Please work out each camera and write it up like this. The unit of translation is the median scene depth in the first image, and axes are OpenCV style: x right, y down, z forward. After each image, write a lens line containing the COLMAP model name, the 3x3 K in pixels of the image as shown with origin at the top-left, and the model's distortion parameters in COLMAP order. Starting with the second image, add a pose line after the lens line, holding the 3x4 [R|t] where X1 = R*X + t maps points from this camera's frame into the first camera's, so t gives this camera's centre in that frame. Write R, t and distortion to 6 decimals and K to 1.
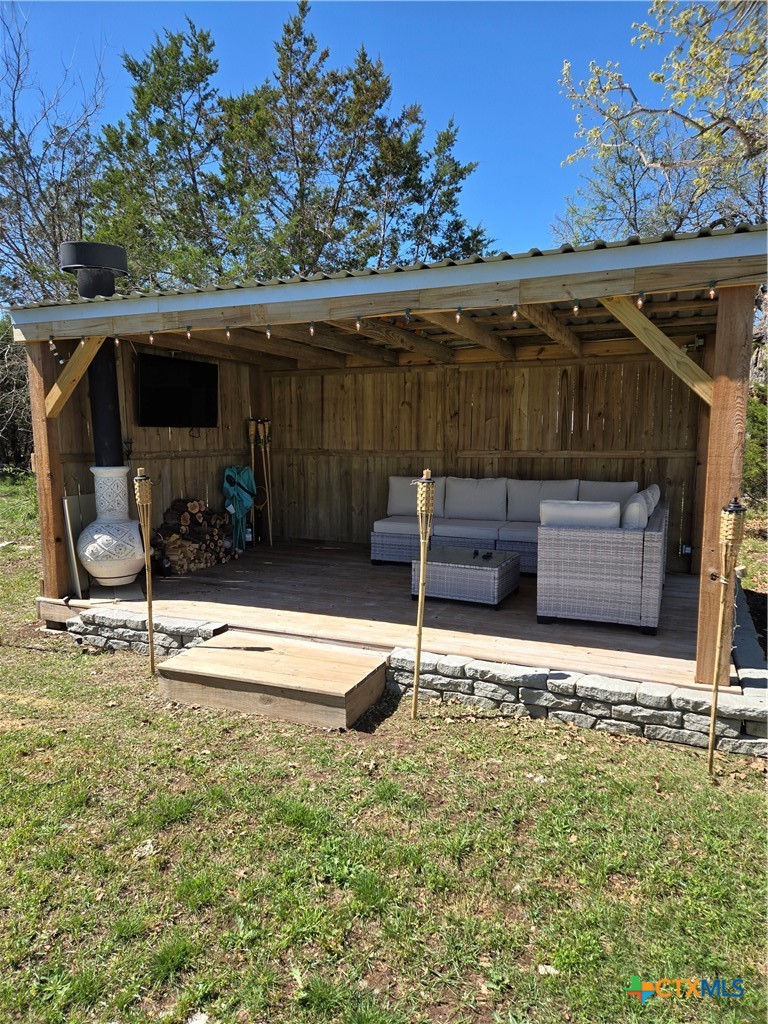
lens RADIAL K [[636.9, 0, 382.8], [0, 636.9, 514.5], [0, 0, 1]] dist [-0.000333, 0.000047]
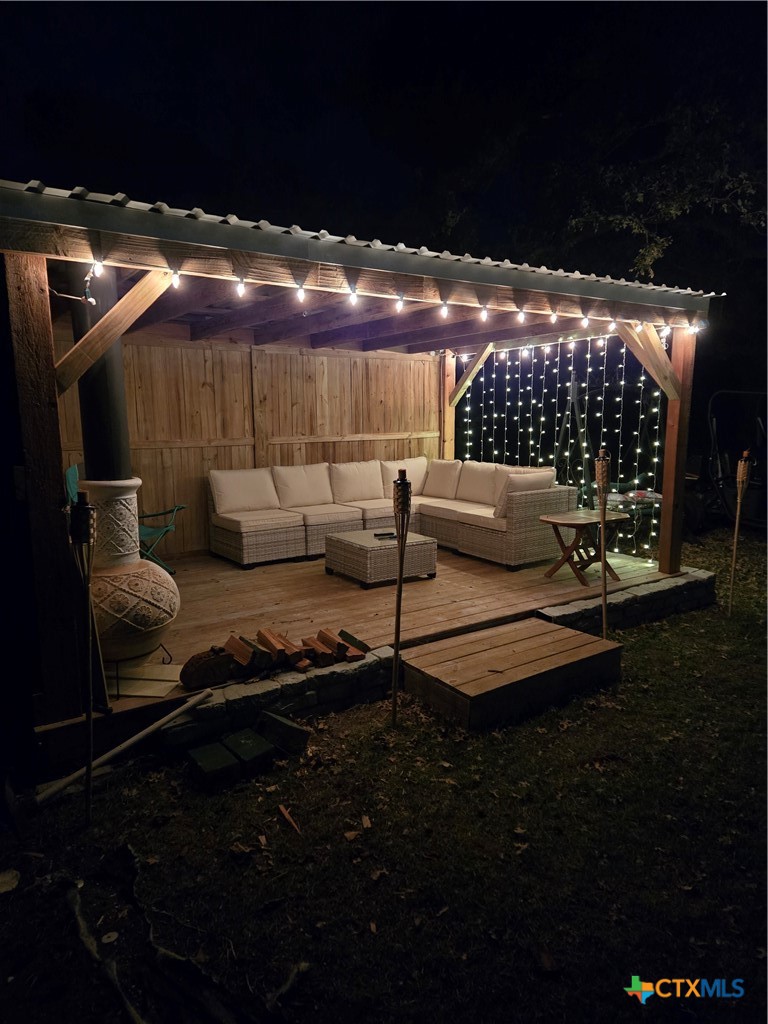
lens RADIAL K [[636.9, 0, 383.8], [0, 636.9, 513.3], [0, 0, 1]] dist [-0.000333, 0.000047]
pose [[0.547291, -0.129741, 0.826825, -0.605421], [0.102780, 0.990853, 0.087447, -0.053598], [-0.830607, 0.037122, 0.555620, 0.334292]]
